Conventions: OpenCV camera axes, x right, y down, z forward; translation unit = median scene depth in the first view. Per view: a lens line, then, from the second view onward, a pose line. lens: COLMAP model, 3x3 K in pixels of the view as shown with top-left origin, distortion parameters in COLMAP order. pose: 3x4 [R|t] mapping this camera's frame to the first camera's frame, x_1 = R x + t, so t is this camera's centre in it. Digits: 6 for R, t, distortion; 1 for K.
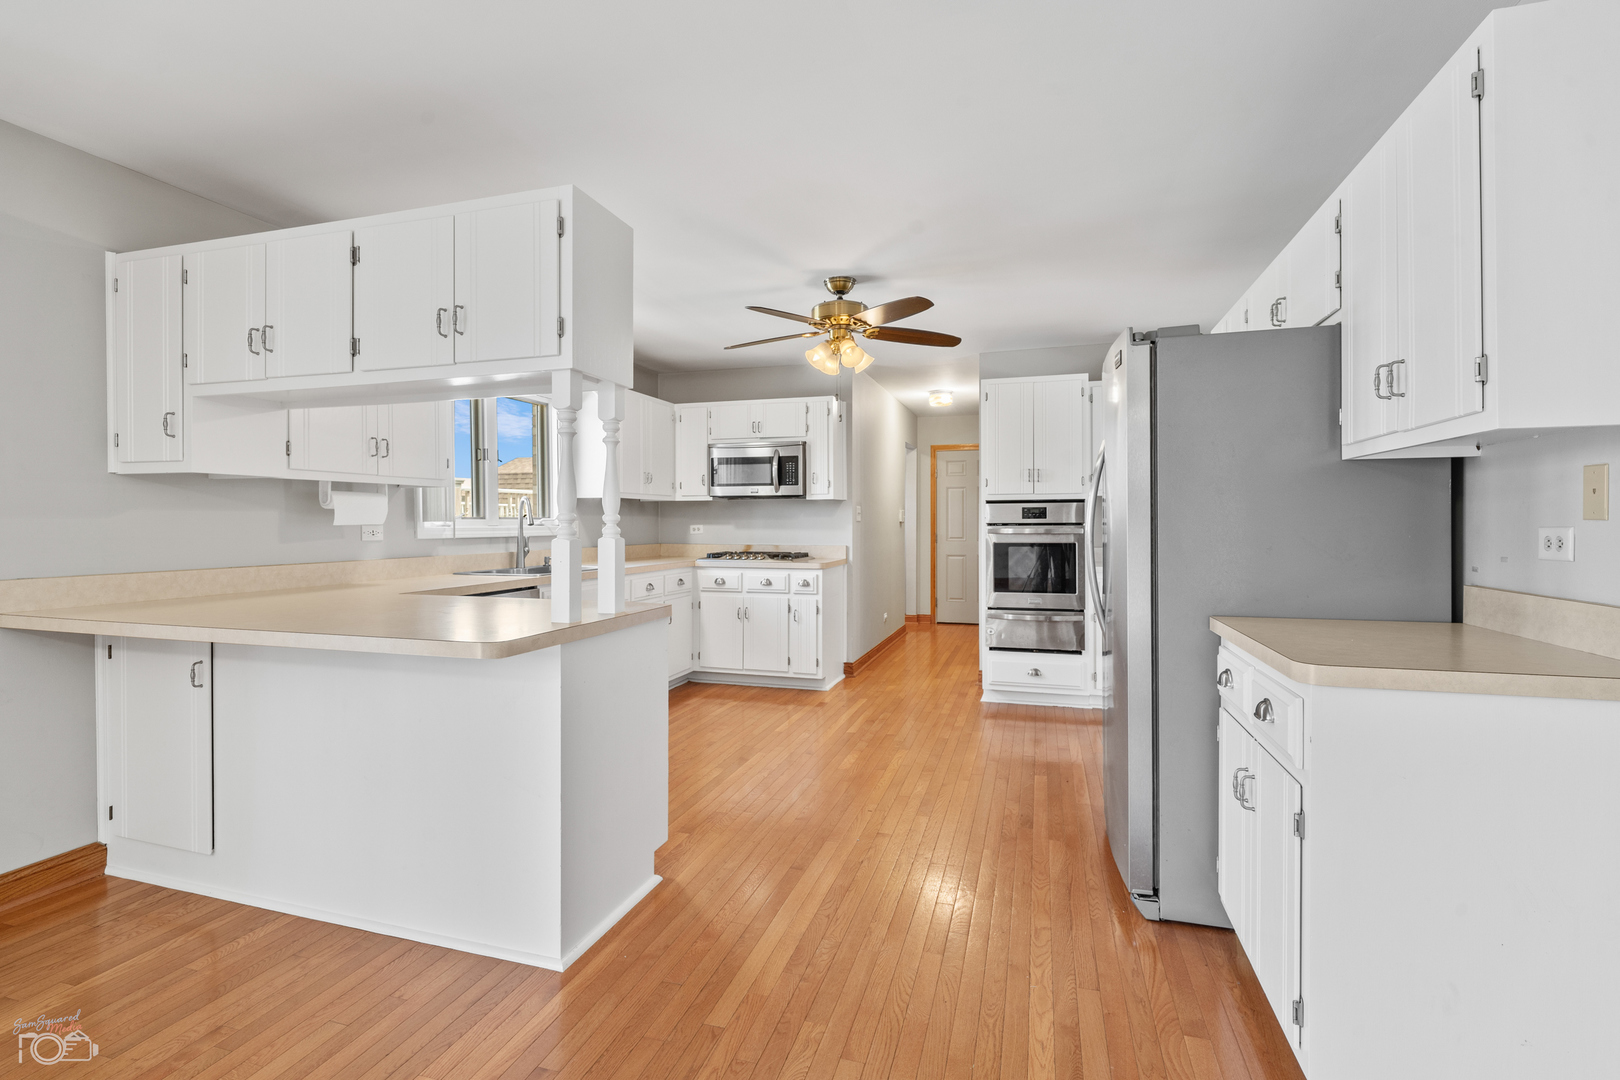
lens RADIAL K [[762.2, 0, 805.2], [0, 762.2, 524.7], [0, 0, 1]] dist [-0.002652, -0.000504]
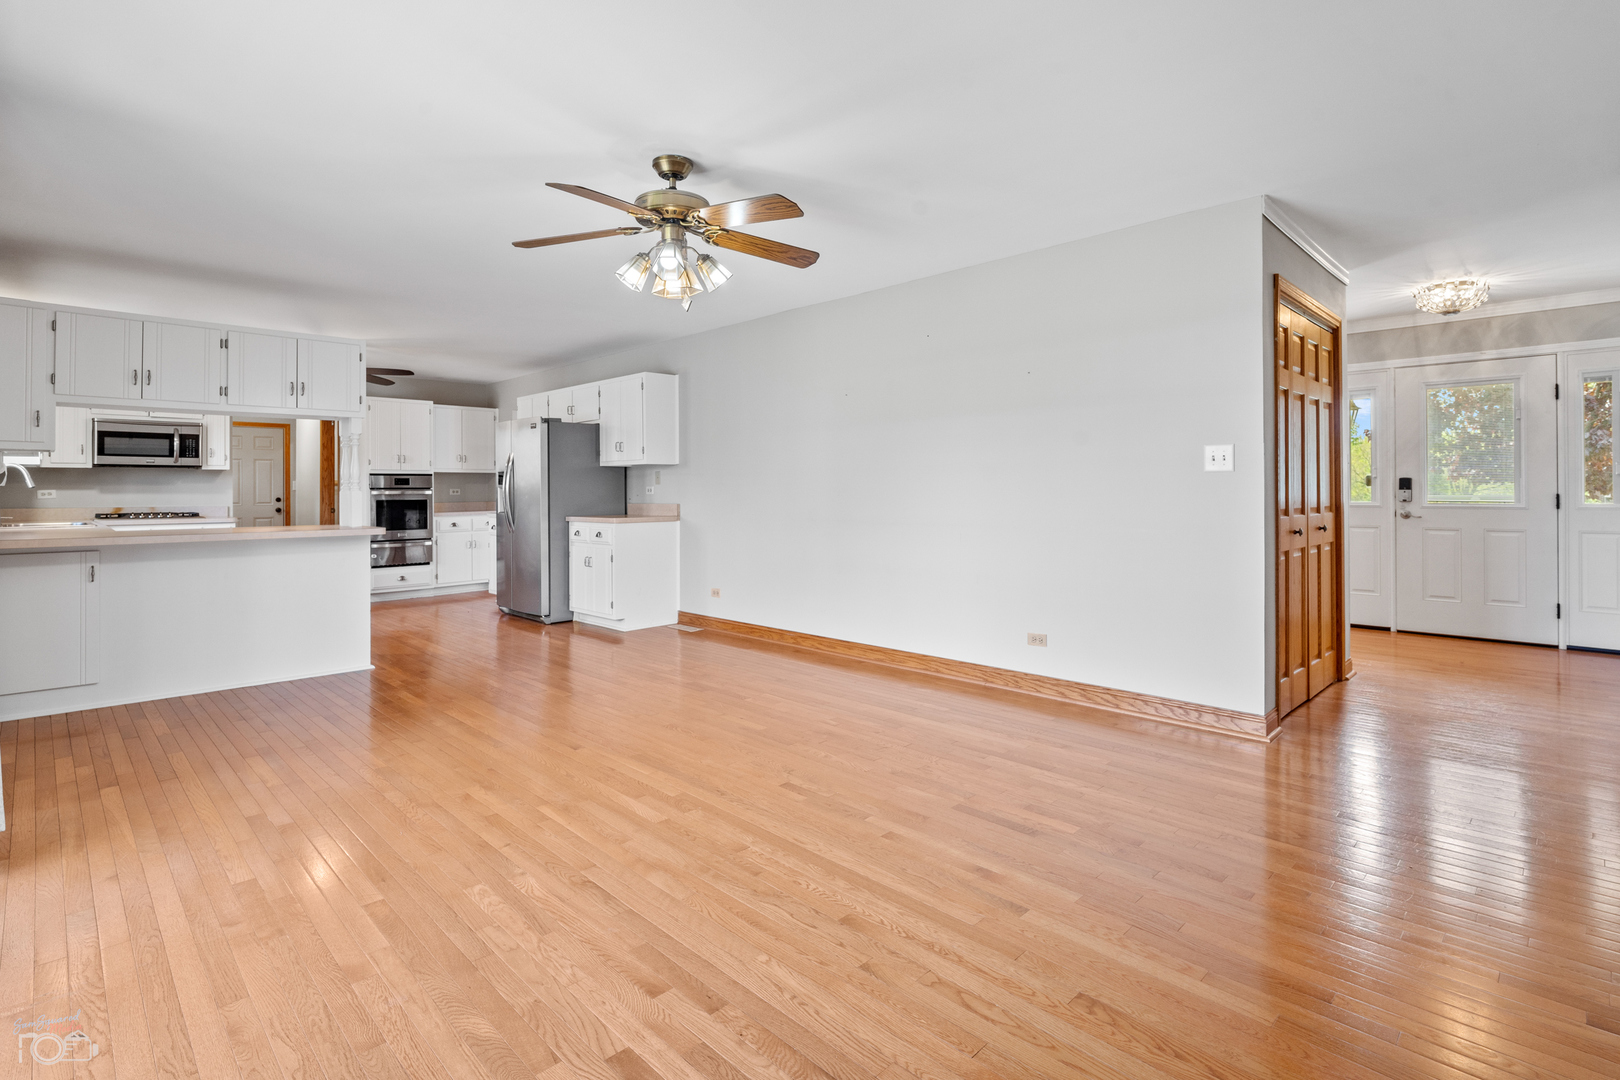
lens RADIAL K [[762.2, 0, 812.7], [0, 762.2, 490.3], [0, 0, 1]] dist [-0.002652, -0.000504]
pose [[0.476266, 0.000522, 0.879301, -0.716590], [0.007083, 0.999965, -0.004430, 0.016525], [-0.879273, 0.008338, 0.476246, -0.560111]]
